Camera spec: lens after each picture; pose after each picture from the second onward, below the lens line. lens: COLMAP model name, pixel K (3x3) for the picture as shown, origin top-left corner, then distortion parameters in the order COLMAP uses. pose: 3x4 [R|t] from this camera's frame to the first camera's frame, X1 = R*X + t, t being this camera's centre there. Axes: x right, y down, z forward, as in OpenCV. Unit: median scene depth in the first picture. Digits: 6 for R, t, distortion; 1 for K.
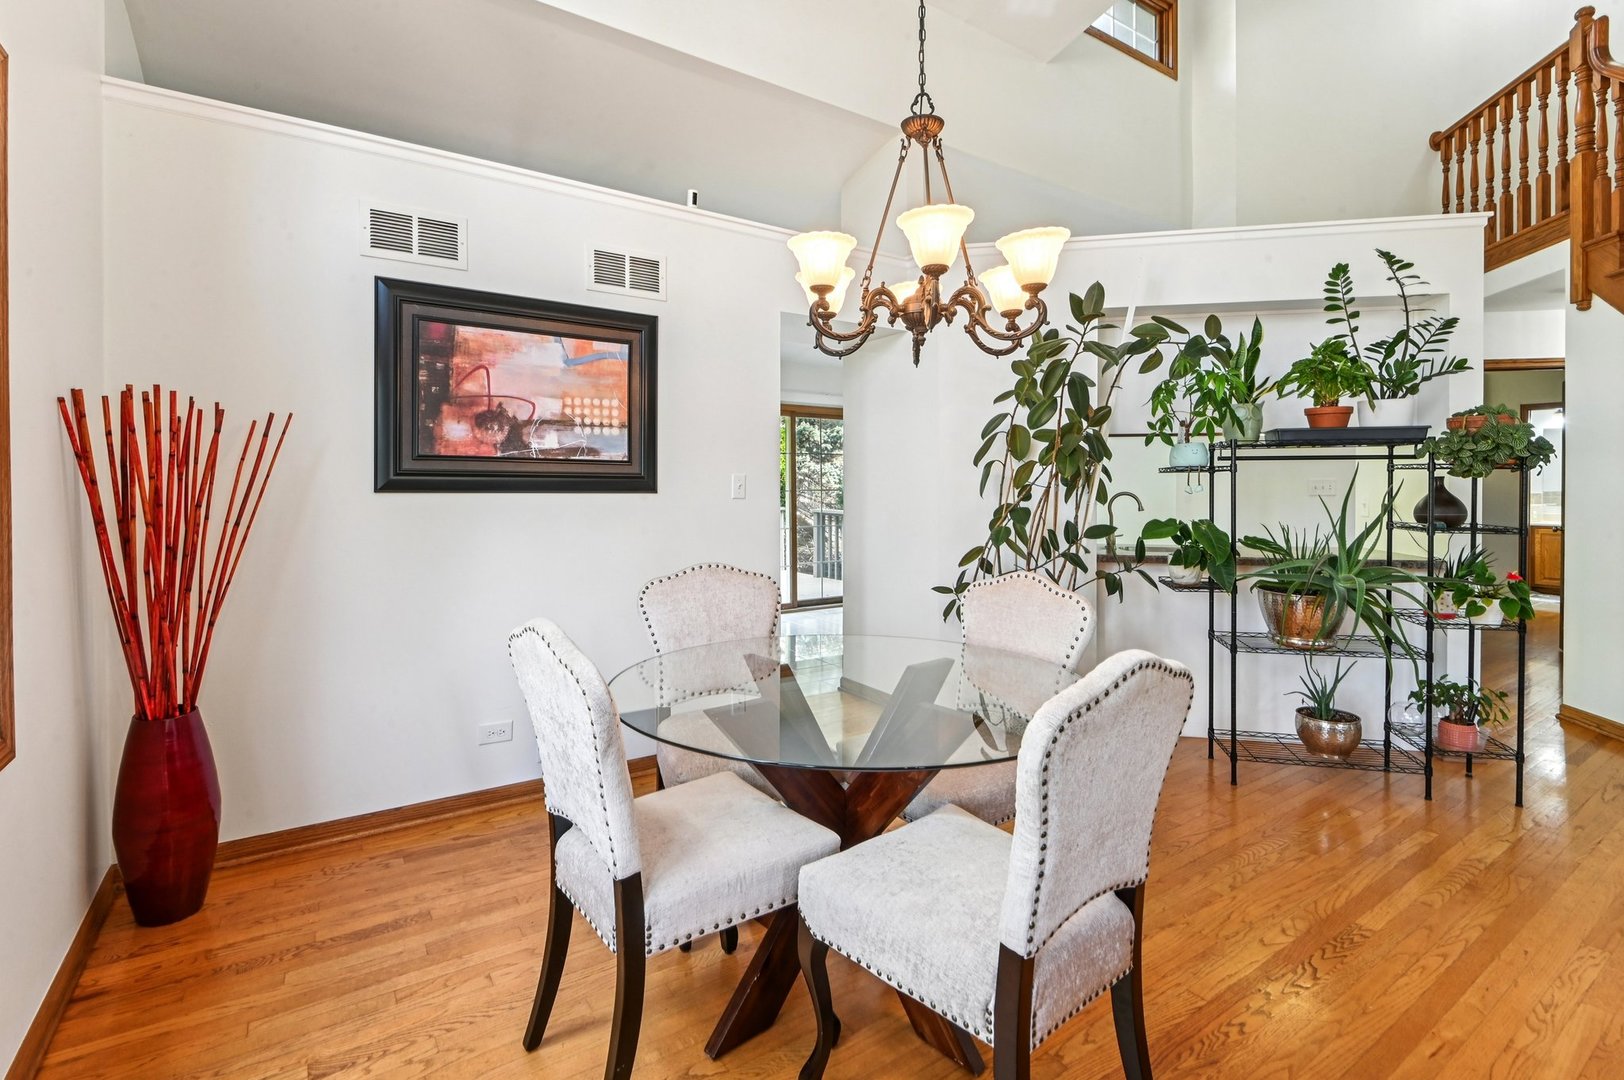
lens RADIAL K [[750.6, 0, 803.5], [0, 750.6, 503.2], [0, 0, 1]] dist [-0.006128, -0.006083]
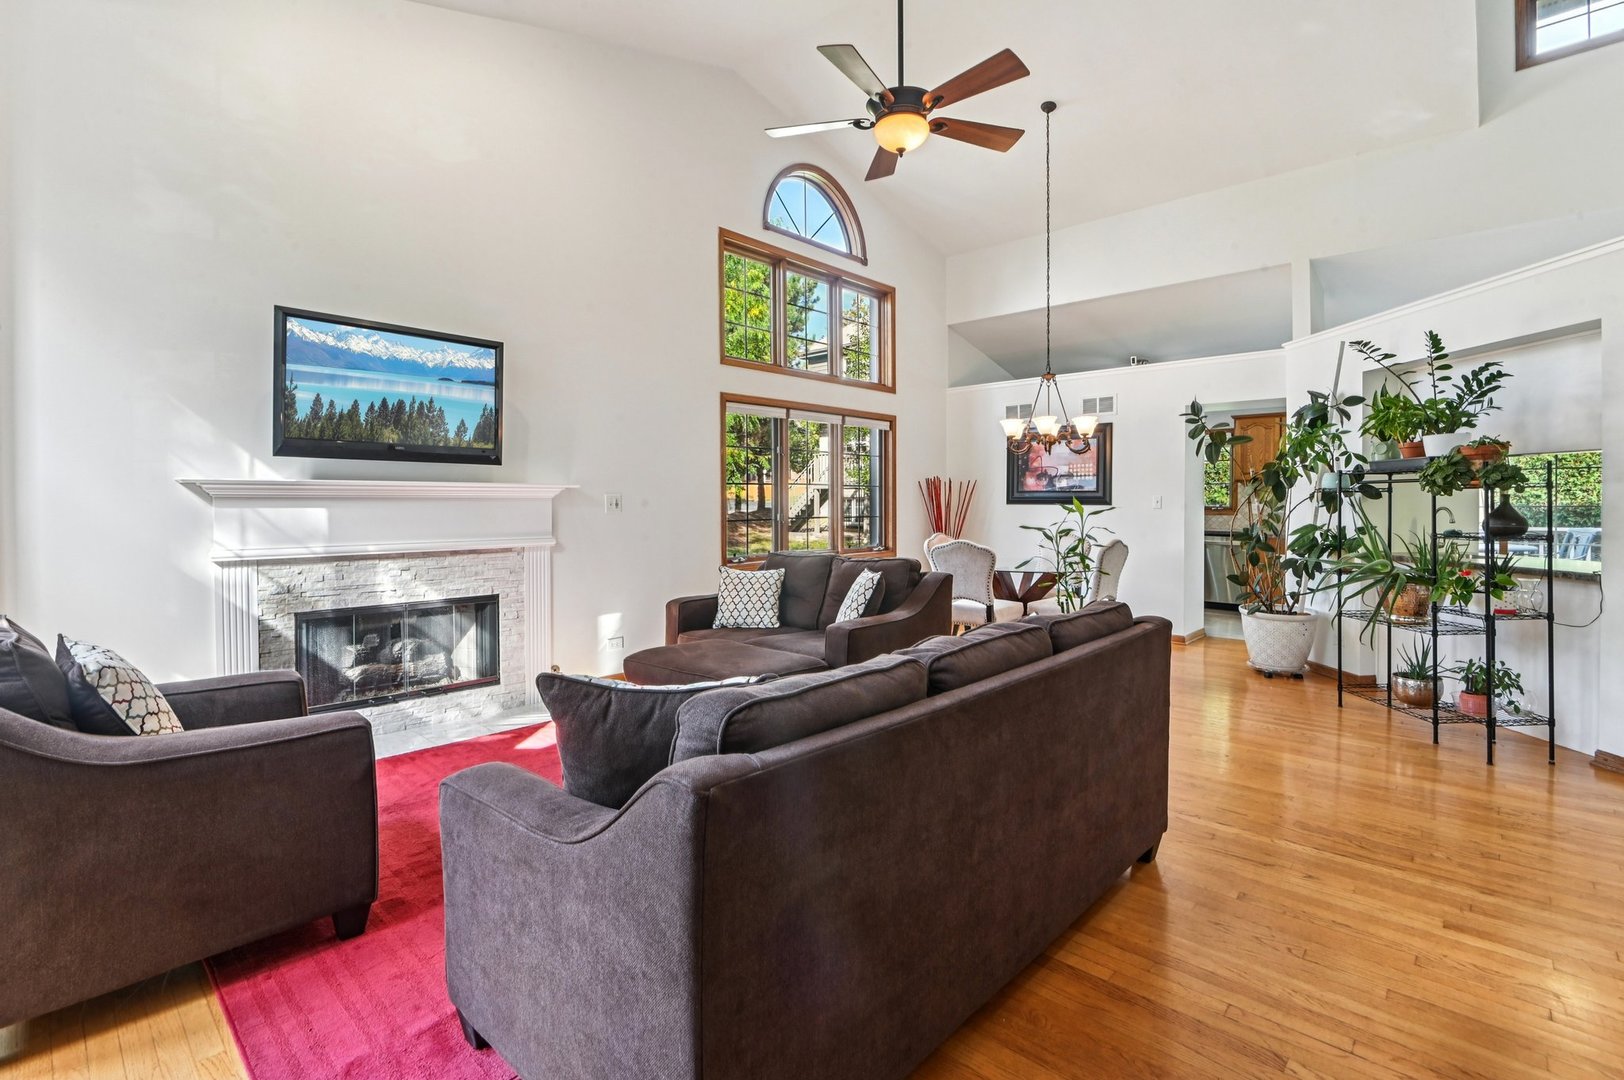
lens RADIAL K [[750.6, 0, 803.5], [0, 750.6, 503.2], [0, 0, 1]] dist [-0.006128, -0.006083]
pose [[0.237297, 0.002319, -0.971434, 1.826072], [-0.013044, 0.999915, -0.000799, -0.006750], [0.971350, 0.012861, 0.237307, -0.389251]]
